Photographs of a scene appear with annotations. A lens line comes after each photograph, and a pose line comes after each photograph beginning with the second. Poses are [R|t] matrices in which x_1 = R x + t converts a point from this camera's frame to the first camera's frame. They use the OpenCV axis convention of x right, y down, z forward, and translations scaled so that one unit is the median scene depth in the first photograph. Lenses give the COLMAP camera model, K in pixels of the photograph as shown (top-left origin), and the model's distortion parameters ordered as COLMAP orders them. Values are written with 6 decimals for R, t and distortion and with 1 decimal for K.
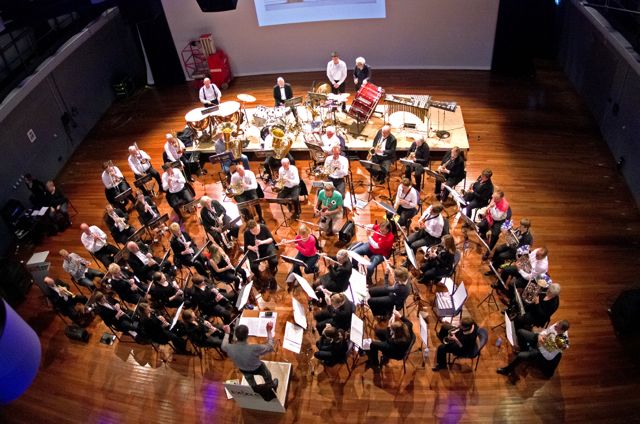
lens RADIAL K [[441.9, 0, 320.0], [0, 441.9, 212.0], [0, 0, 1]] dist [-0.292762, 0.087323]
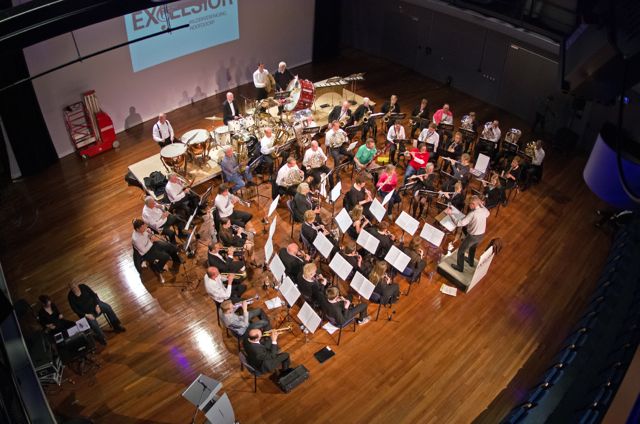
lens RADIAL K [[441.9, 0, 320.0], [0, 441.9, 212.0], [0, 0, 1]] dist [-0.292762, 0.087323]
pose [[0.650835, -0.396094, 0.647706, -0.769043], [0.475342, 0.877809, 0.059172, -0.013914], [-0.592000, 0.269371, 0.759589, 0.147200]]
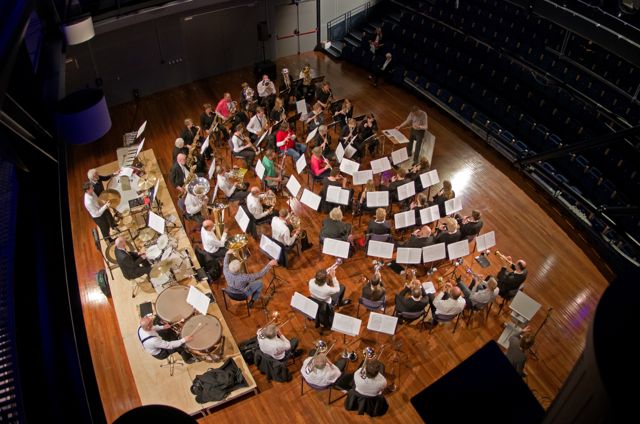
lens RADIAL K [[441.9, 0, 320.0], [0, 441.9, 212.0], [0, 0, 1]] dist [-0.292762, 0.087323]
pose [[-0.578743, -0.478047, 0.660702, -0.728980], [0.630460, 0.251617, 0.734308, -0.640108], [-0.517278, 0.841523, 0.155768, 0.705540]]
